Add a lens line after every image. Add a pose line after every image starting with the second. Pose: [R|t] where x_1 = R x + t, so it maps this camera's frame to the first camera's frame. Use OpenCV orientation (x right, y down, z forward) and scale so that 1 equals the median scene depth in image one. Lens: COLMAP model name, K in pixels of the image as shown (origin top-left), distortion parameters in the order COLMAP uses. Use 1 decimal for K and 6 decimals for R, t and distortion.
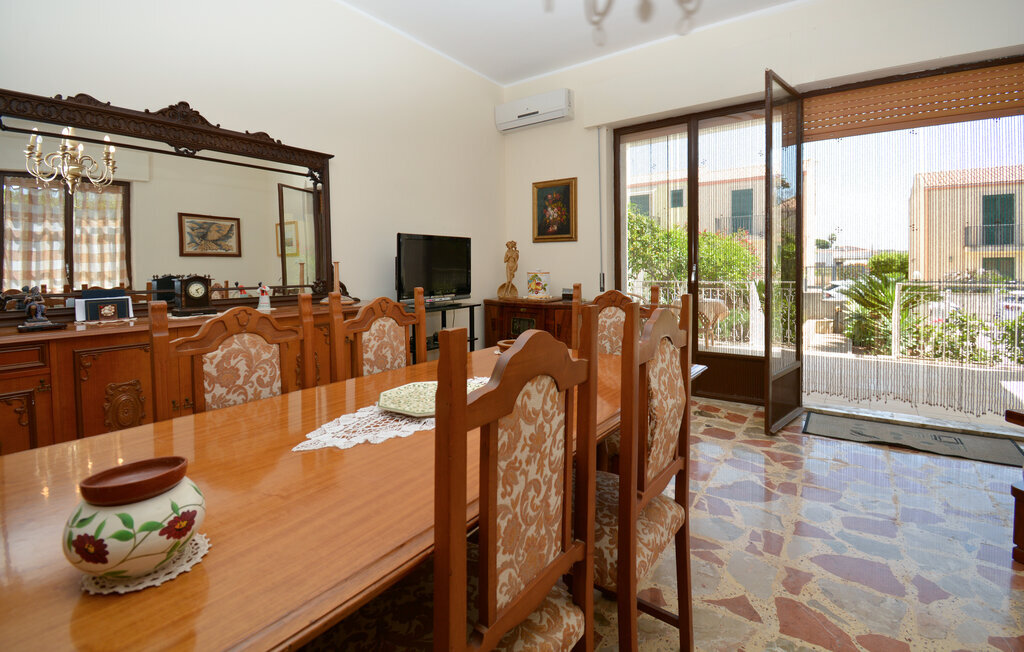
lens RADIAL K [[465.4, 0, 520.7], [0, 465.4, 279.0], [0, 0, 1]] dist [0.000131, -0.011475]
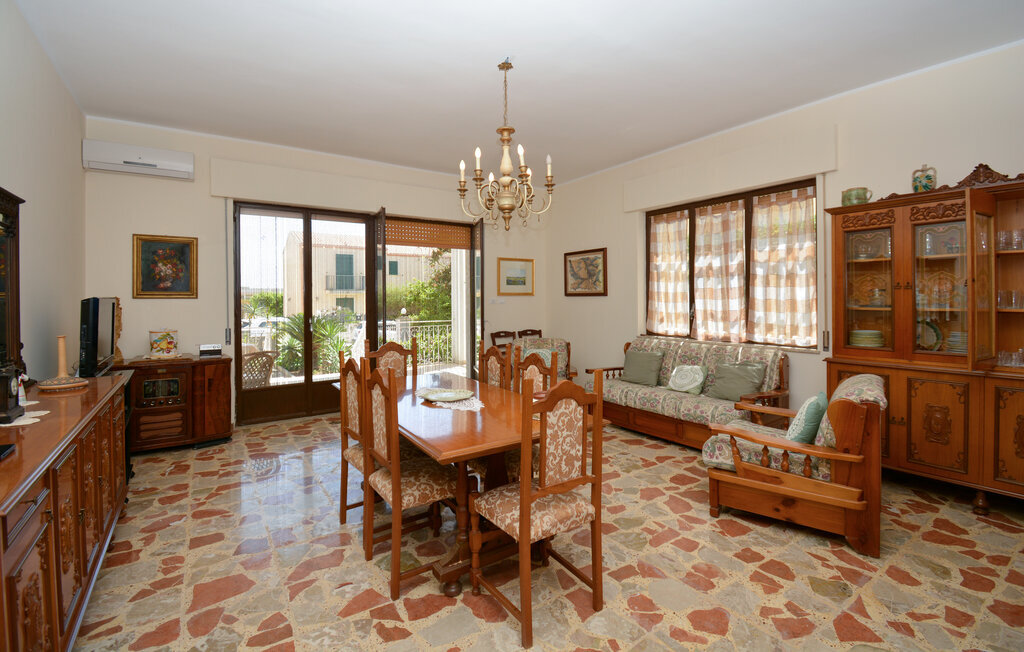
lens RADIAL K [[458.2, 0, 517.2], [0, 458.2, 300.5], [0, 0, 1]] dist [-0.000197, -0.000470]
pose [[0.344962, 0.001189, 0.938616, -0.684992], [0.025533, 0.999617, -0.010650, -0.054527], [-0.938269, 0.027640, 0.344799, -0.030964]]
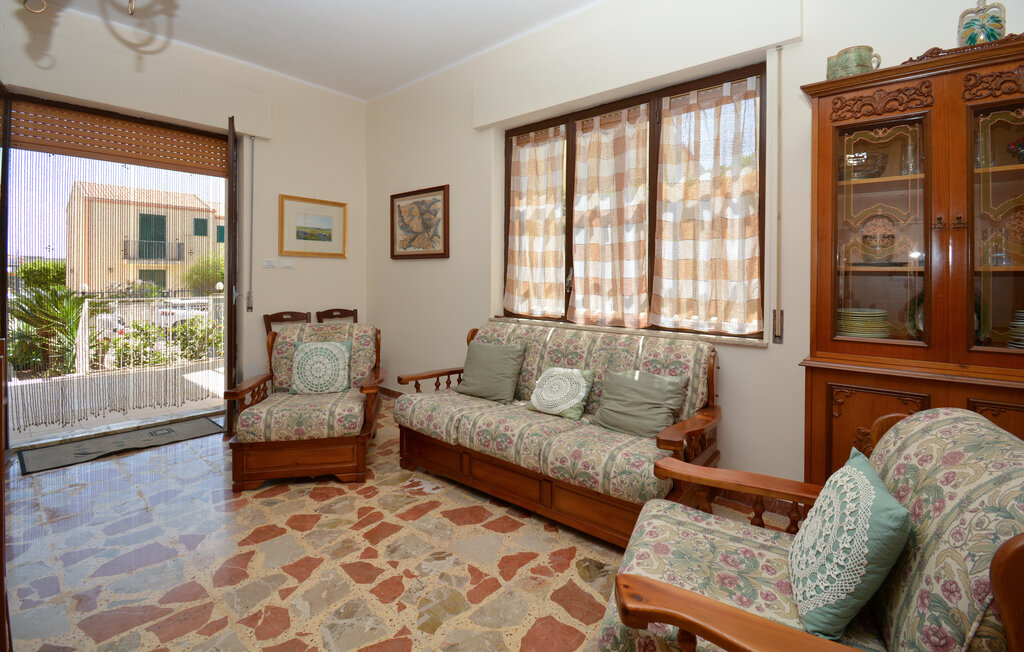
lens RADIAL K [[465.4, 0, 520.7], [0, 465.4, 279.0], [0, 0, 1]] dist [0.000131, -0.011475]
pose [[0.083726, 0.005284, 0.996475, -0.151539], [0.013479, 0.999888, -0.006434, -0.022765], [-0.996398, 0.013970, 0.083645, -0.030514]]
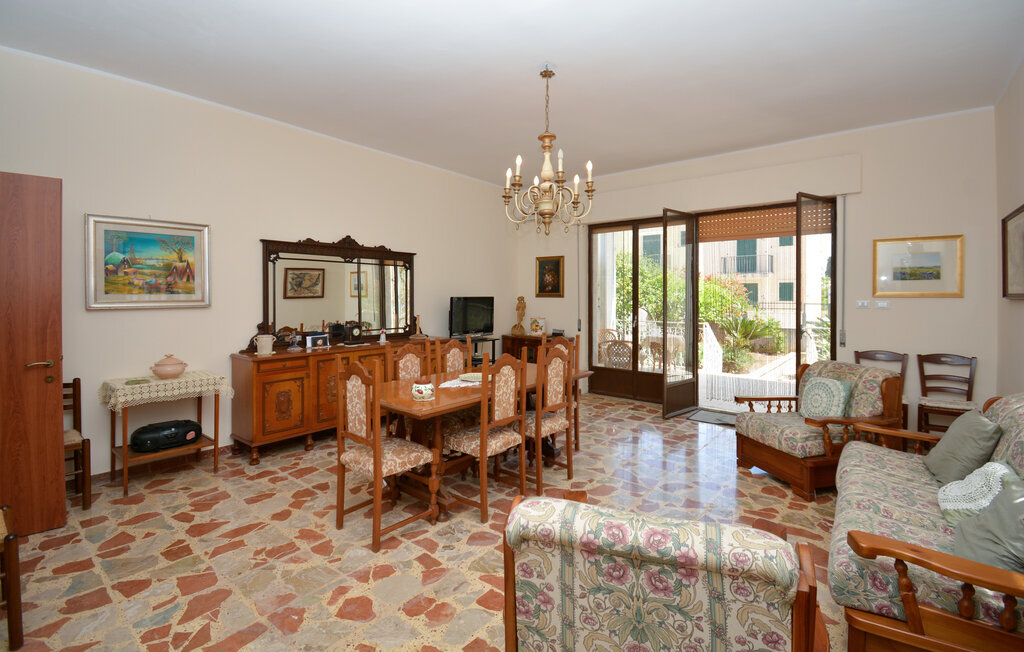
lens RADIAL K [[458.2, 0, 517.2], [0, 458.2, 300.5], [0, 0, 1]] dist [-0.000197, -0.000470]
pose [[0.998016, 0.011402, -0.061914, 0.071183], [-0.012250, 0.999836, -0.013333, -0.057134], [0.061752, 0.014065, 0.997992, -0.568587]]
